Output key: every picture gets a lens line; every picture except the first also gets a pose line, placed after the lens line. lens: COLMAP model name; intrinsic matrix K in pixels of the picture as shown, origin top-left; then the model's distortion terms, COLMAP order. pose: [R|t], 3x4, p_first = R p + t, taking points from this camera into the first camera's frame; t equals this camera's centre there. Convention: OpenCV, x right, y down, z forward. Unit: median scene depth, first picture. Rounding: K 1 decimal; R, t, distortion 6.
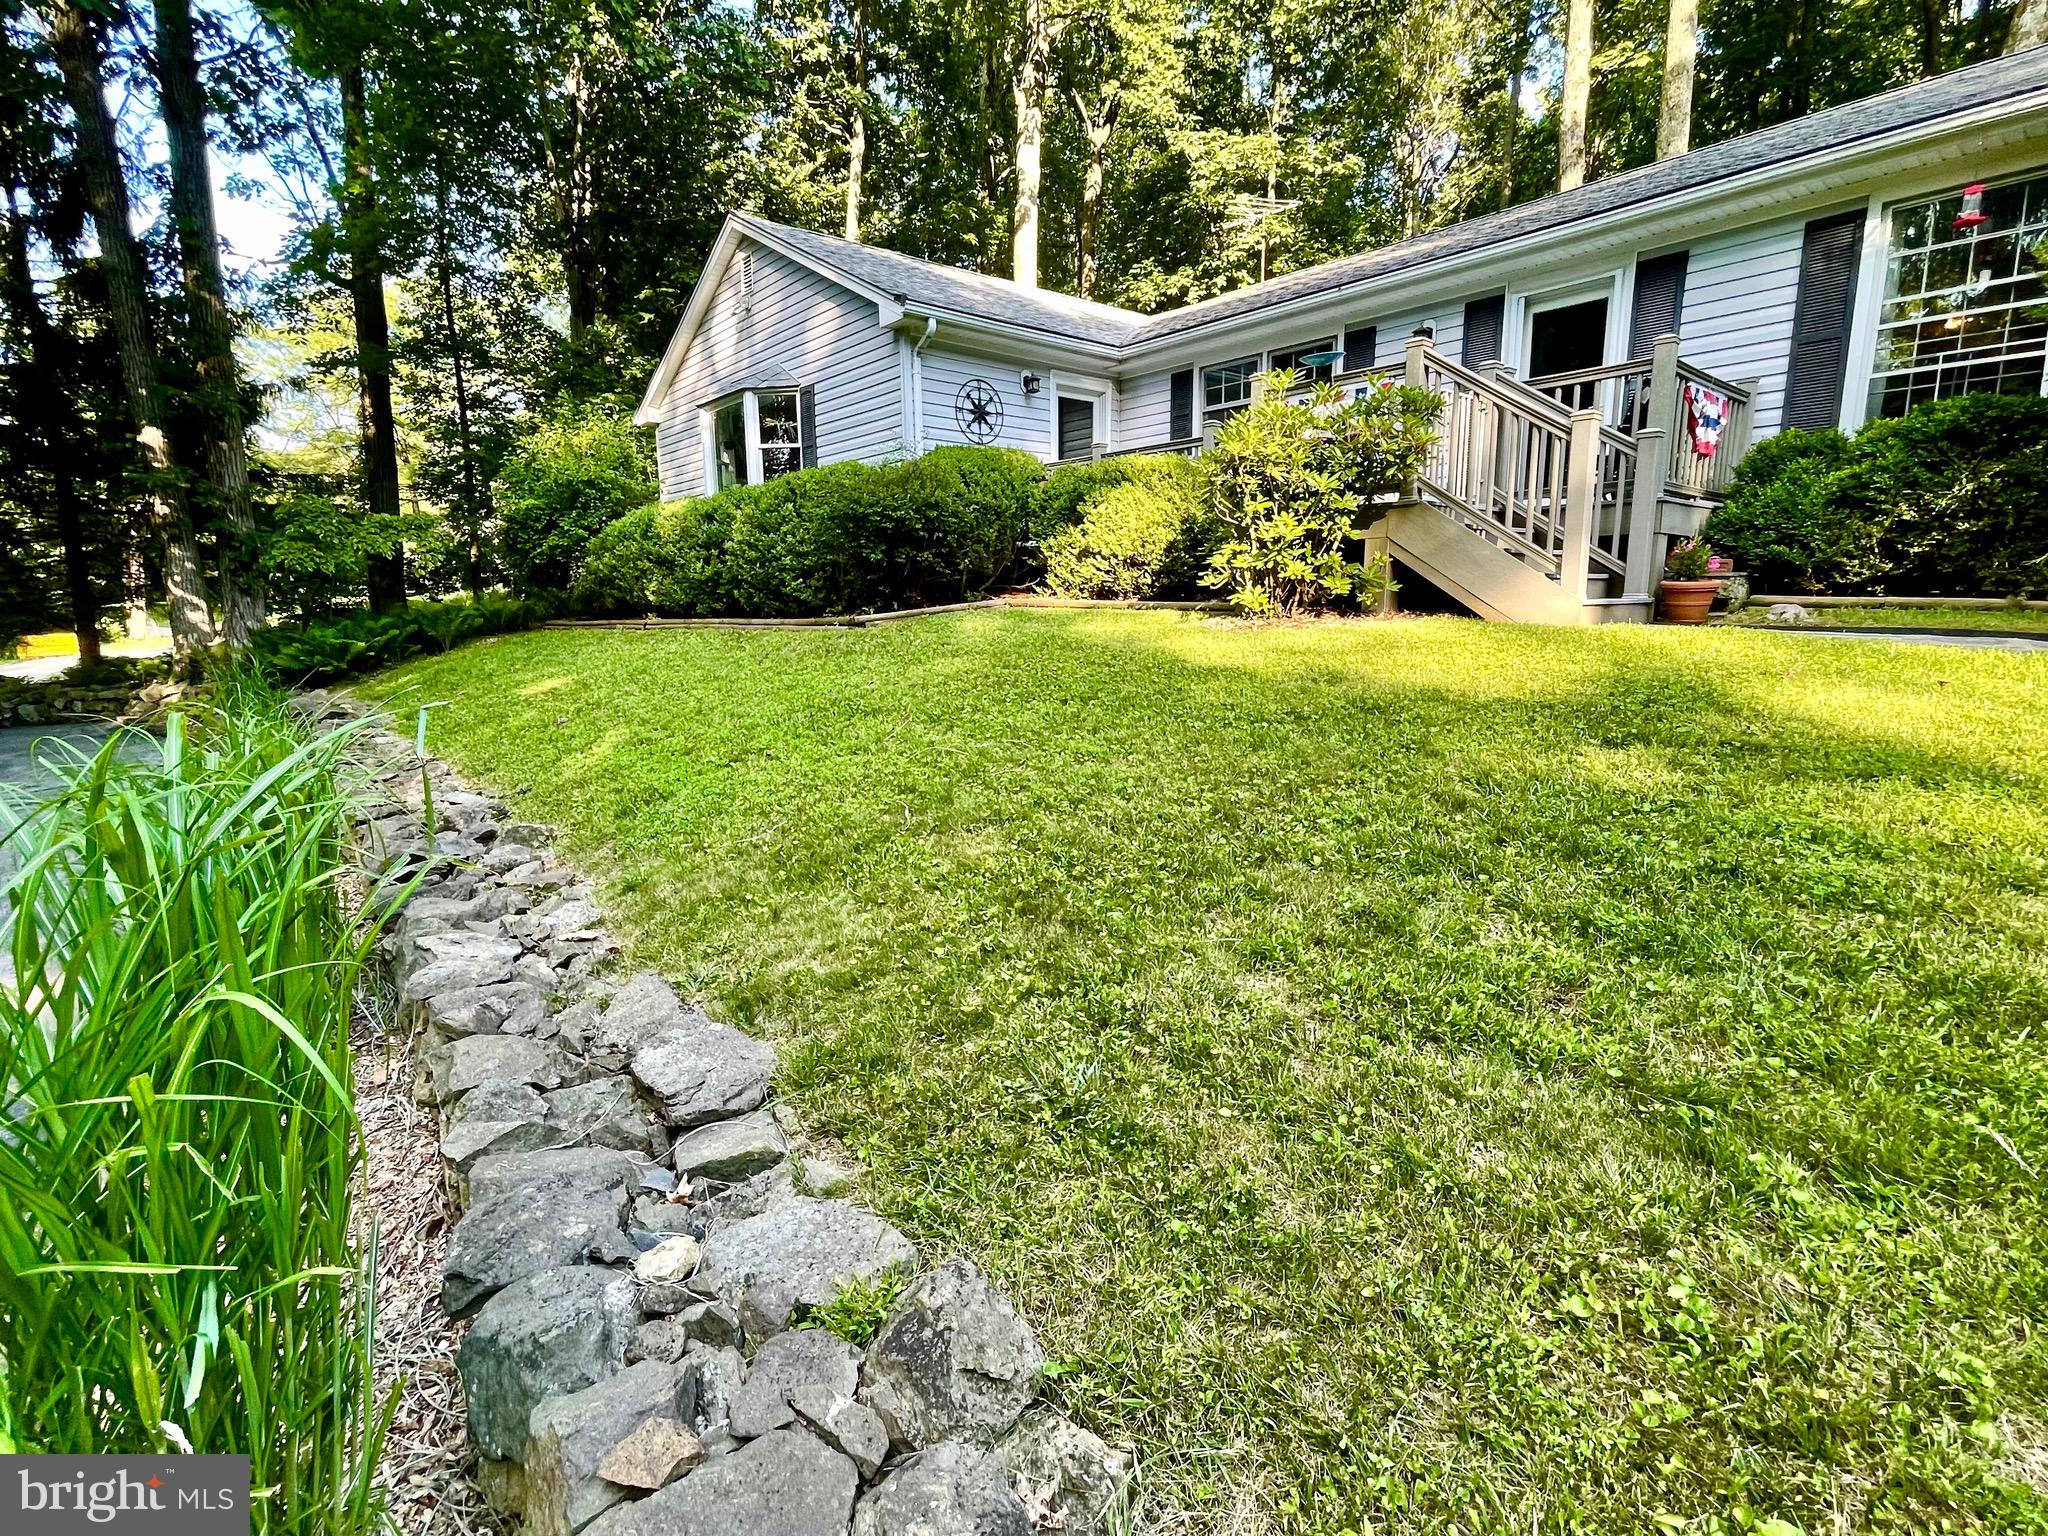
lens RADIAL K [[968.4, 0, 1024.0], [0, 968.4, 768.0], [0, 0, 1]] dist [-0.000133, 0.000913]
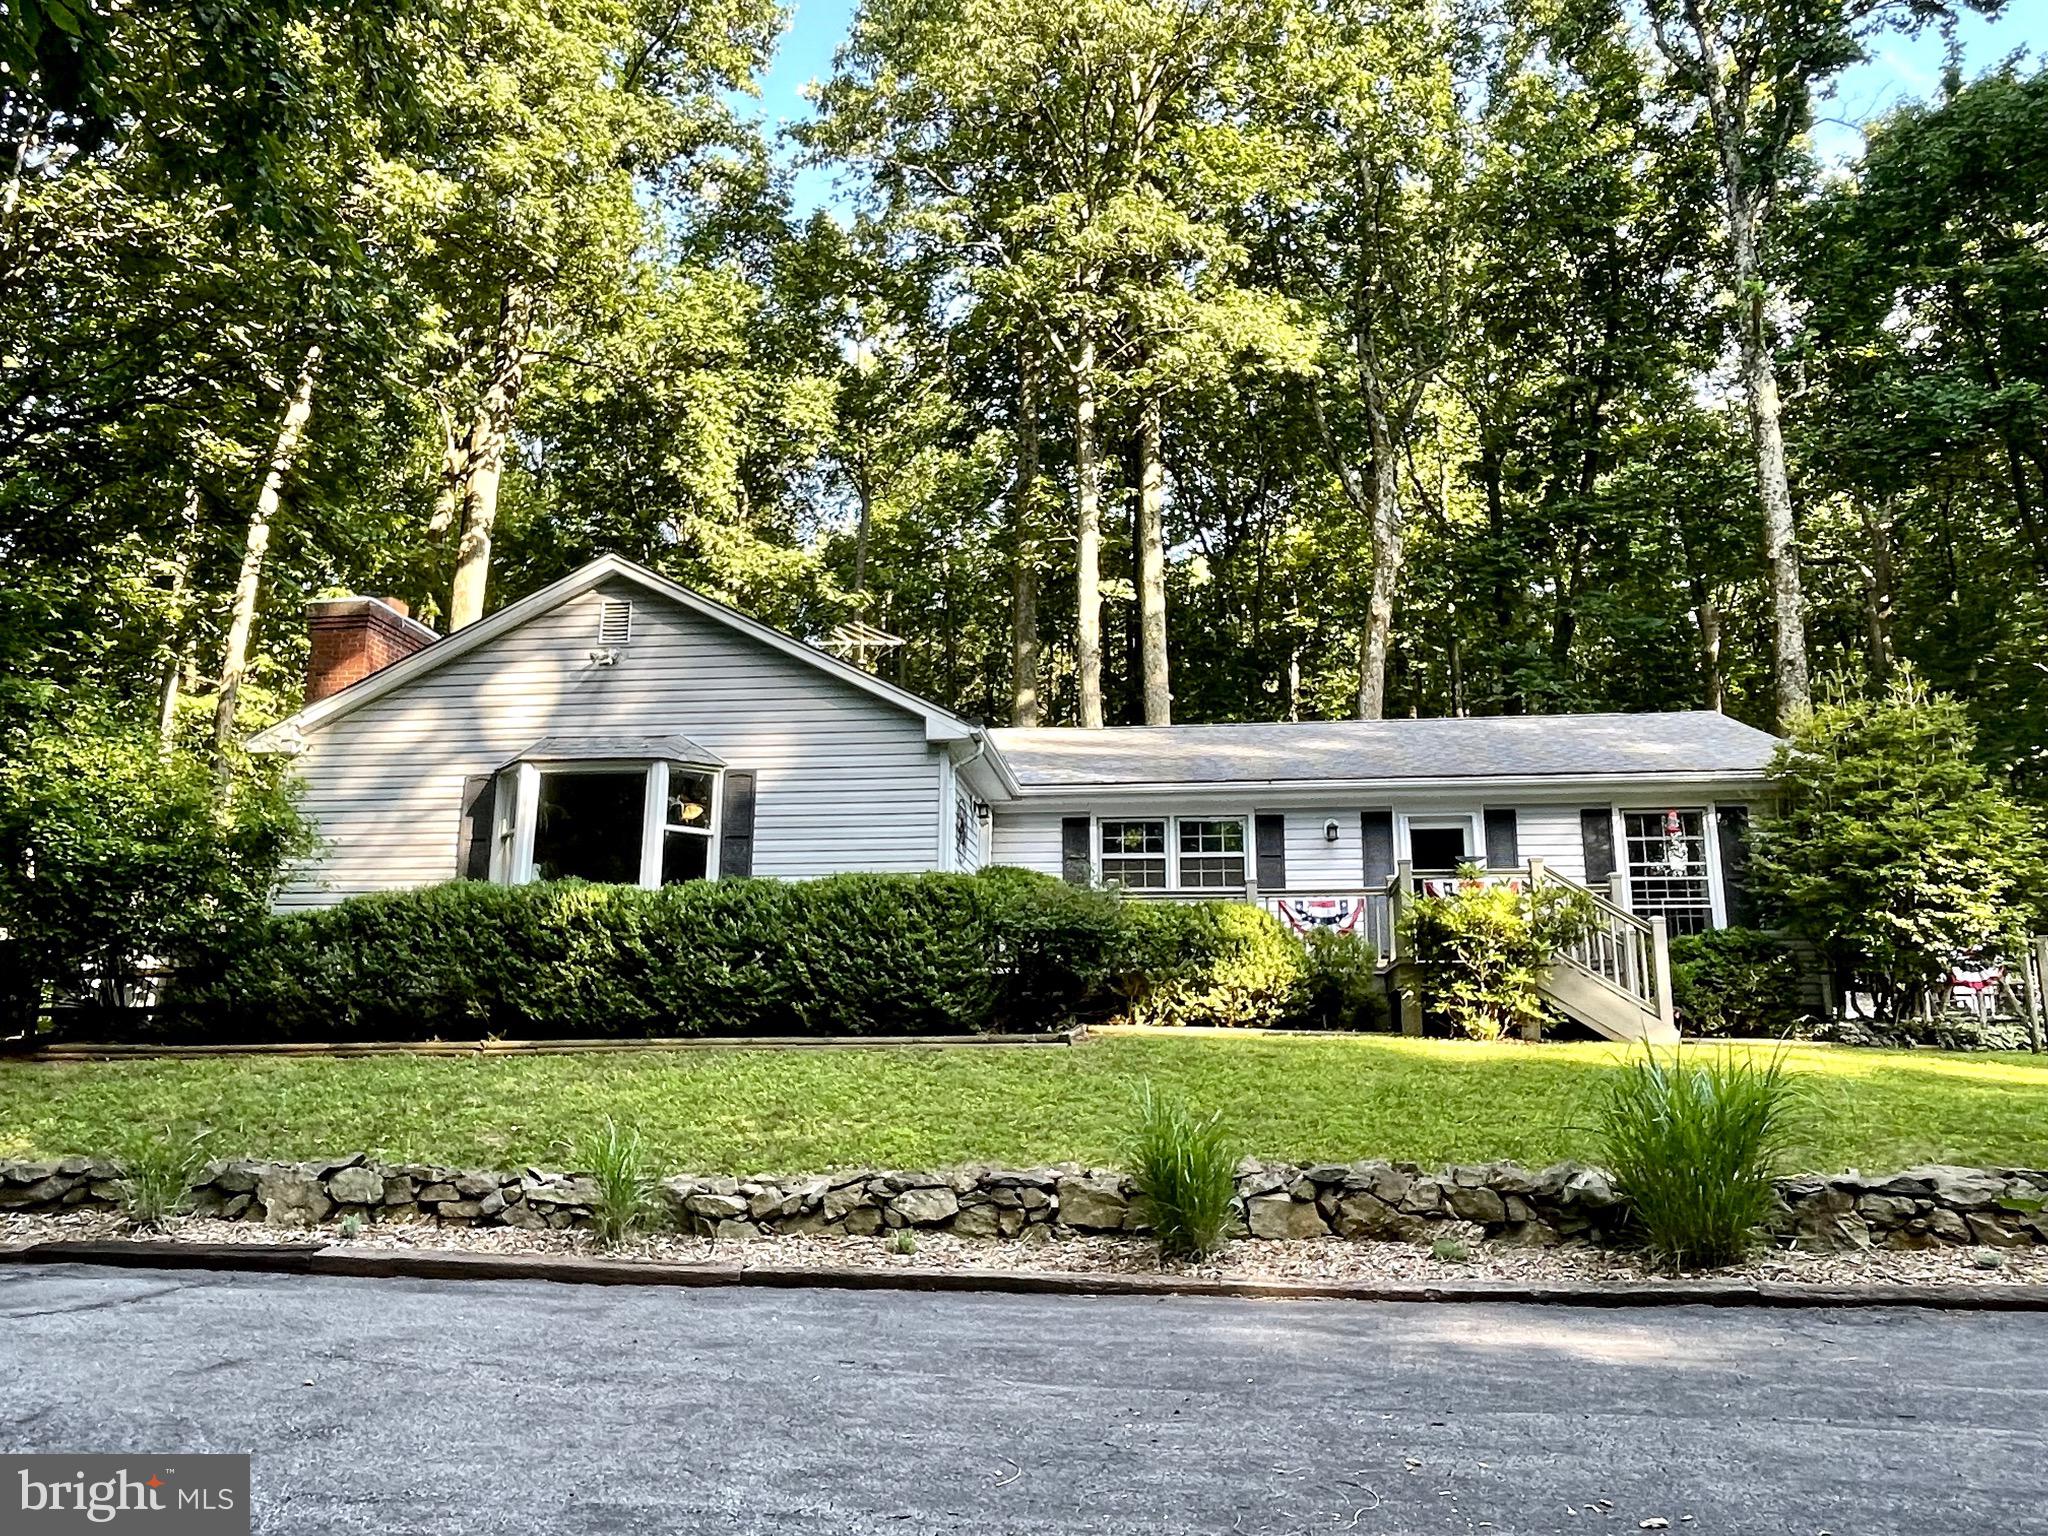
lens RADIAL K [[1500.7, 0, 1024.0], [0, 1500.7, 768.0], [0, 0, 1]] dist [0.005778, -0.007115]
pose [[0.736841, 0.161183, 0.656570, -0.895514], [0.102169, 0.933461, -0.343818, 0.077371], [-0.668301, 0.320421, 0.671345, -0.040556]]
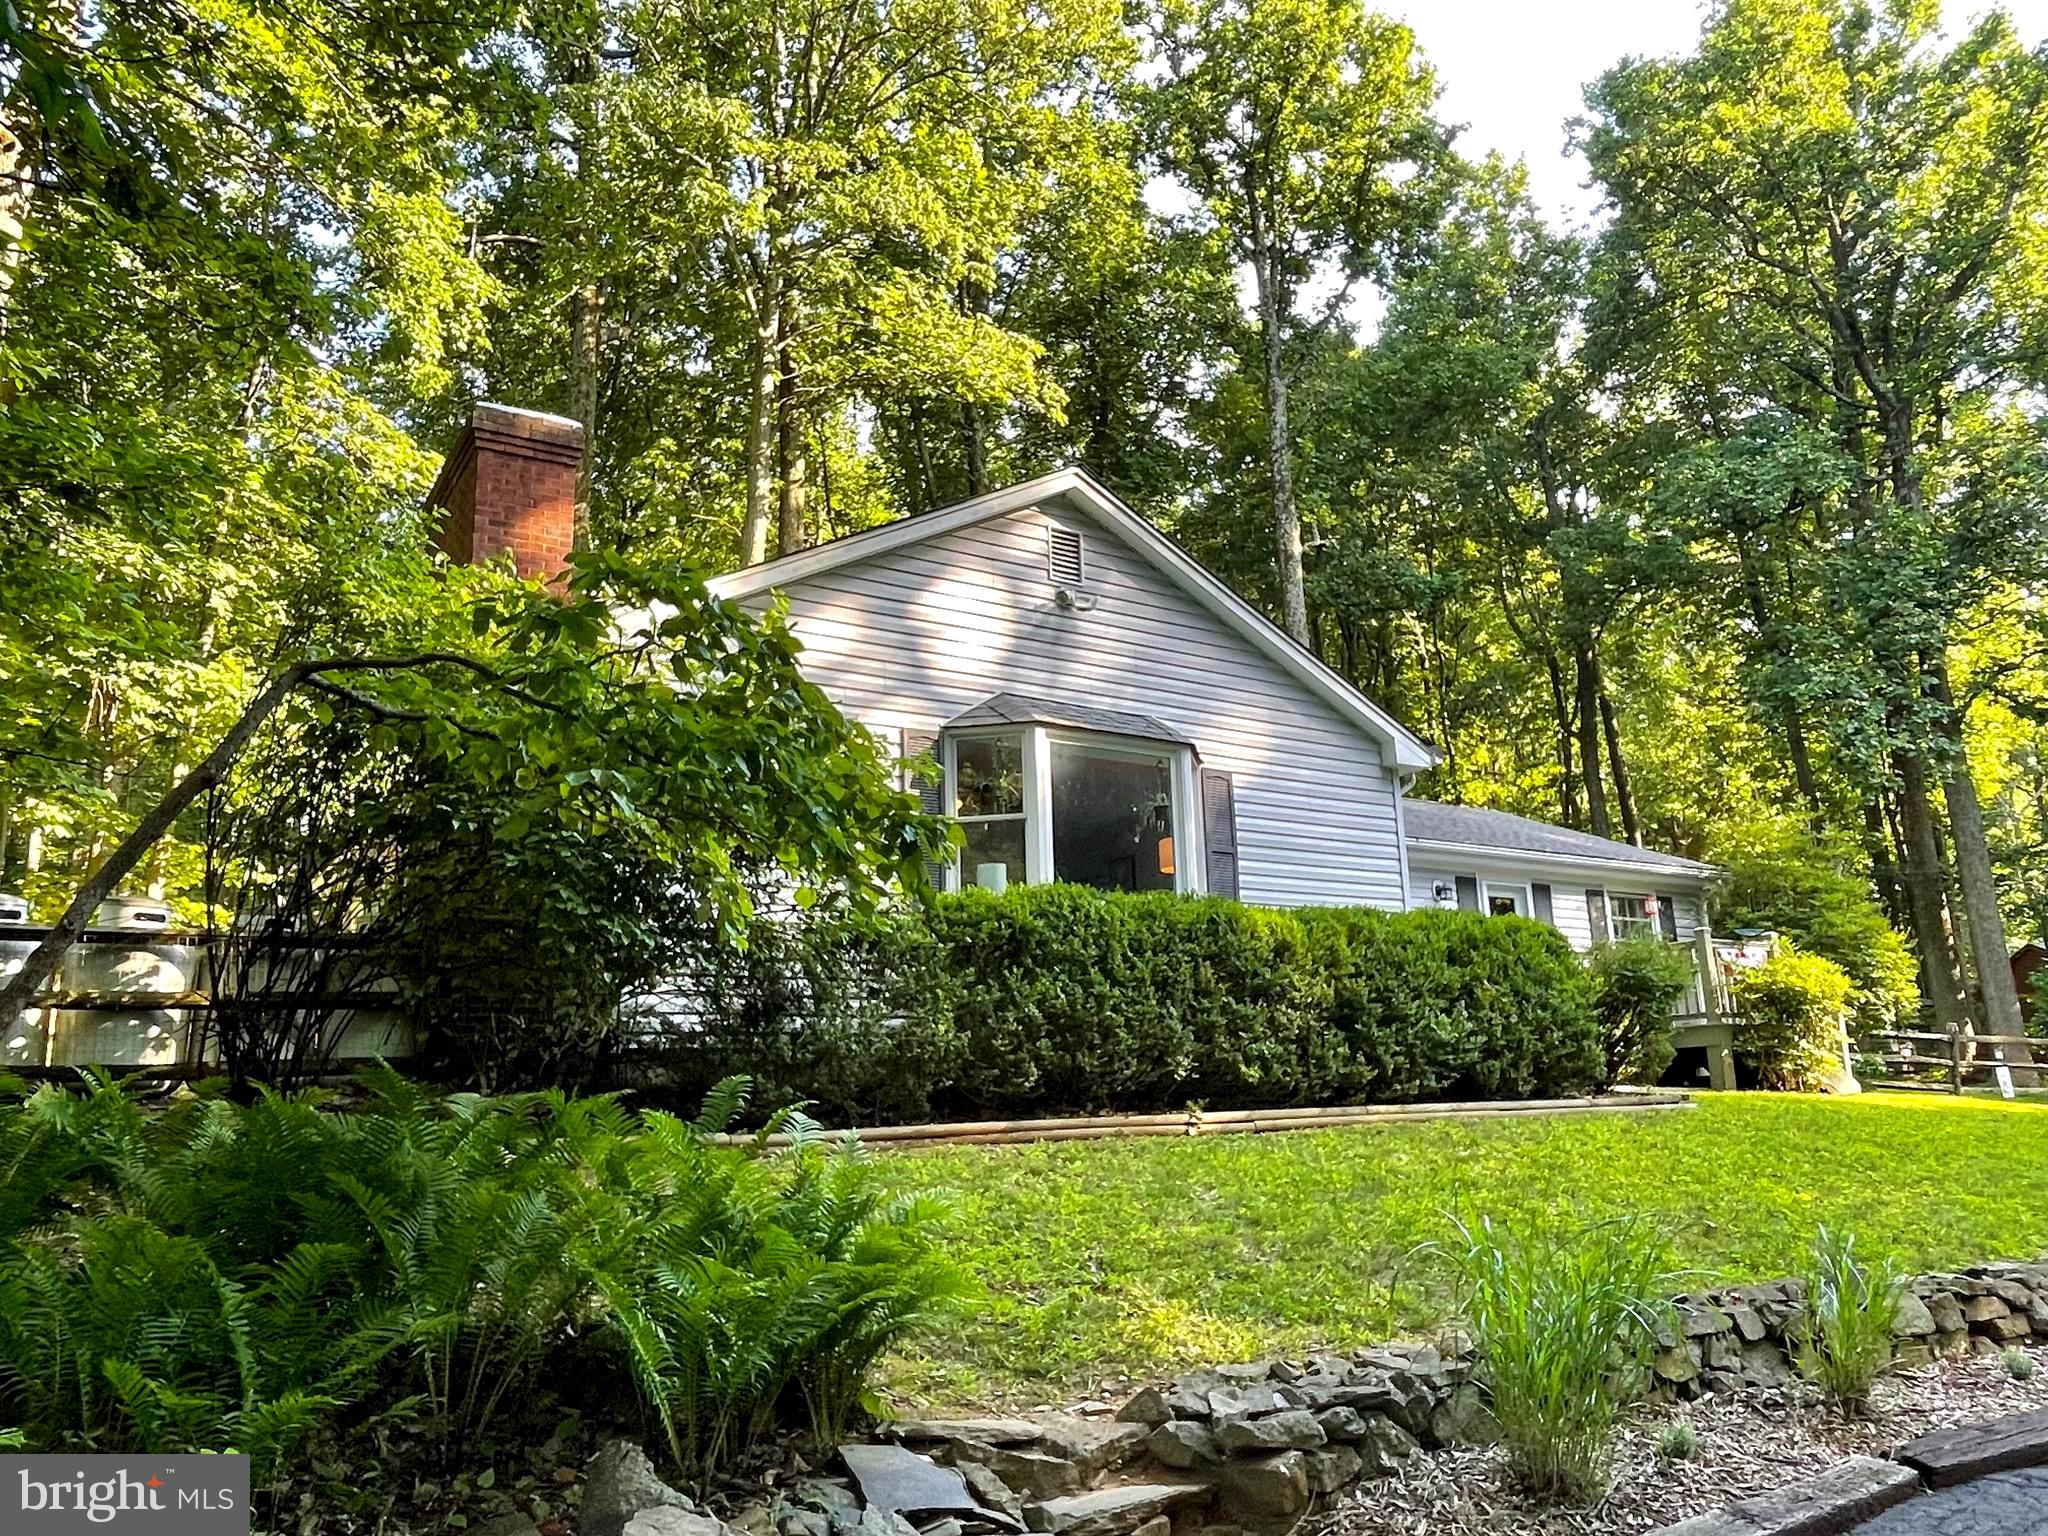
lens RADIAL K [[1520.1, 0, 1024.0], [0, 1520.1, 768.0], [0, 0, 1]] dist [-0.004908, -0.006069]
pose [[0.135452, 0.242199, 0.960725, -1.266402], [0.200636, 0.942867, -0.265984, -0.137993], [-0.970257, 0.228784, 0.079119, 1.042740]]
